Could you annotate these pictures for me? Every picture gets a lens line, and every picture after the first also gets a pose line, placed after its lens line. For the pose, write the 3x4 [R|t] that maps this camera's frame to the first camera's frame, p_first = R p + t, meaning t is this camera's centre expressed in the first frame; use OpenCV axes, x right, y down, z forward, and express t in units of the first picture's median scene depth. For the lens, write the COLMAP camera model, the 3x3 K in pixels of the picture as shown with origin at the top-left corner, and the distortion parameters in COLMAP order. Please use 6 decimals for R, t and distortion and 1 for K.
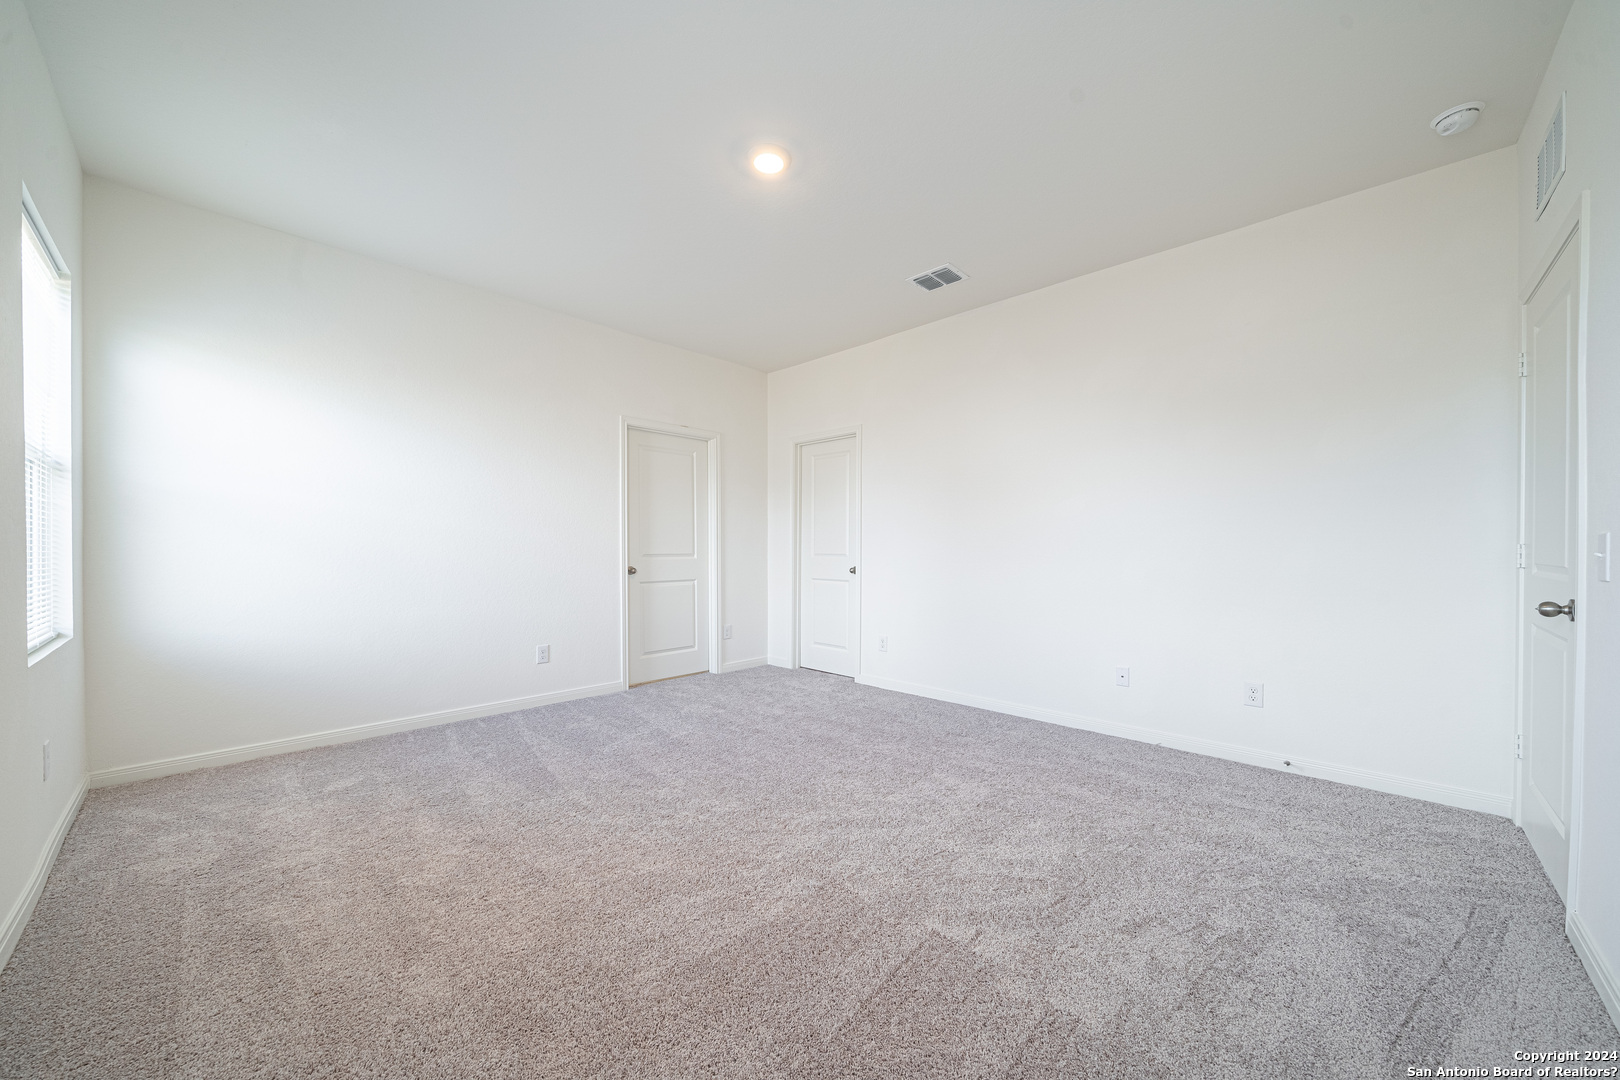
lens RADIAL K [[588.2, 0, 808.3], [0, 588.2, 552.6], [0, 0, 1]] dist [-0.002635, 0.000062]
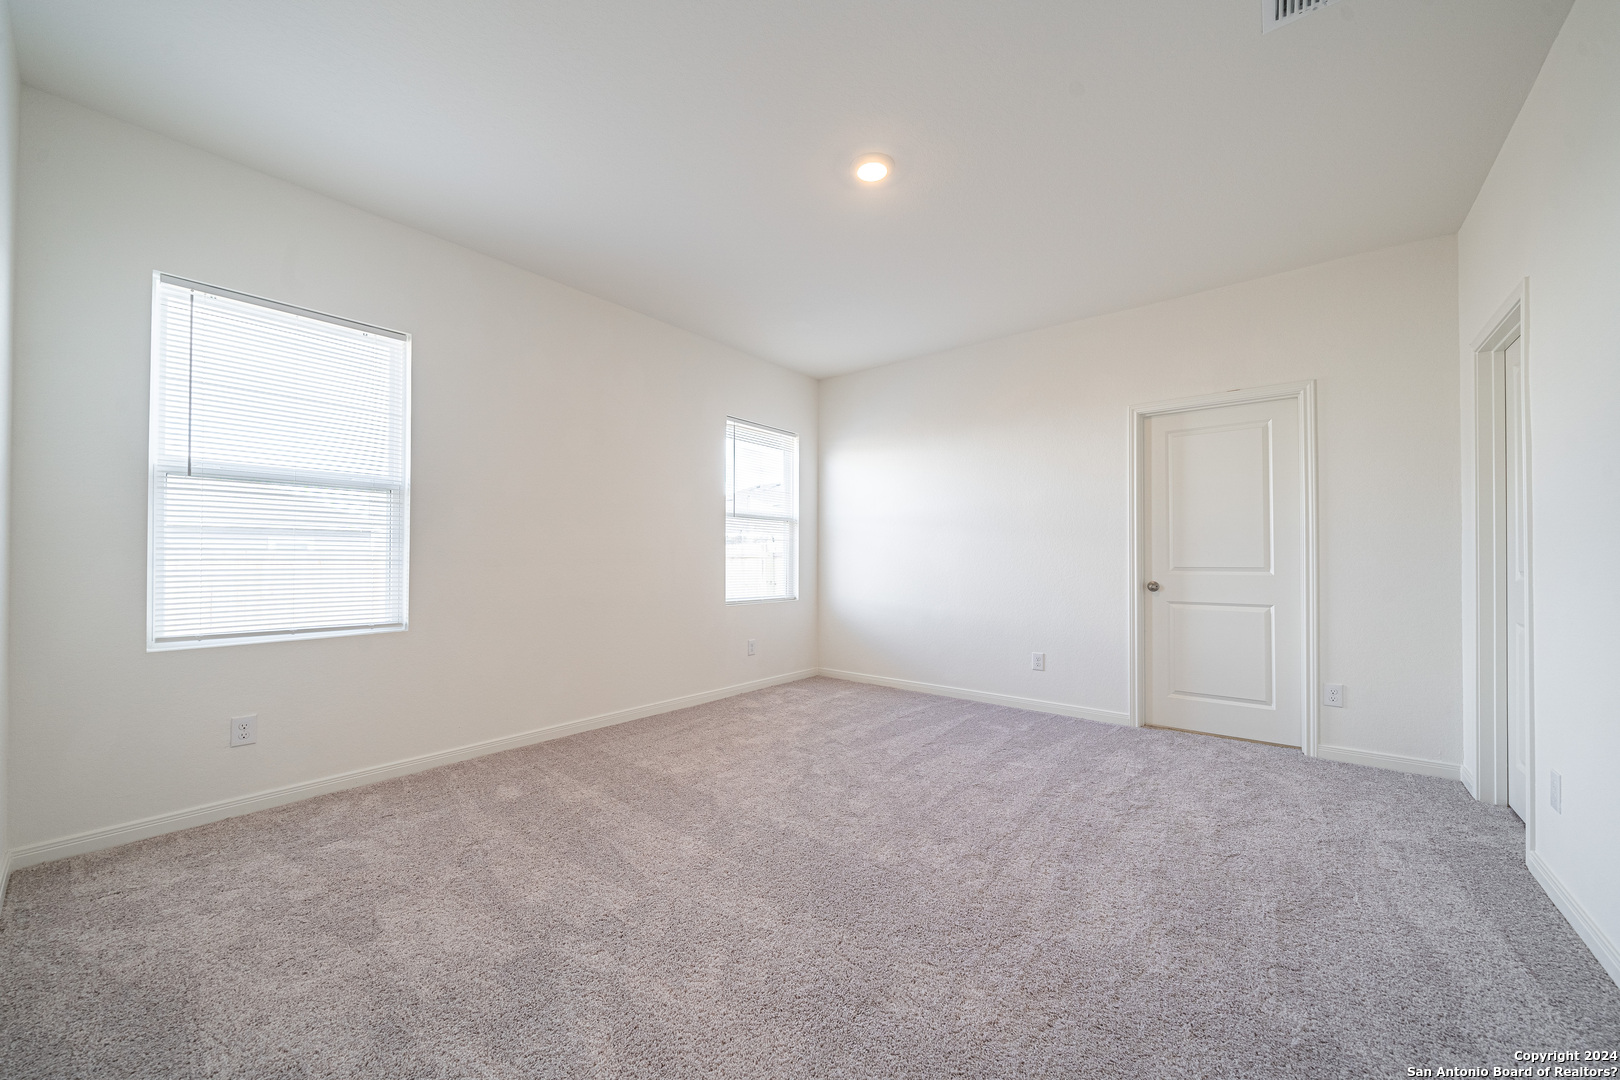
lens RADIAL K [[588.2, 0, 808.3], [0, 588.2, 552.6], [0, 0, 1]] dist [-0.002635, 0.000062]
pose [[0.073743, -0.019523, -0.997086, 0.518026], [-0.010681, 0.999736, -0.020364, 0.004963], [0.997220, 0.012151, 0.073515, 0.476737]]
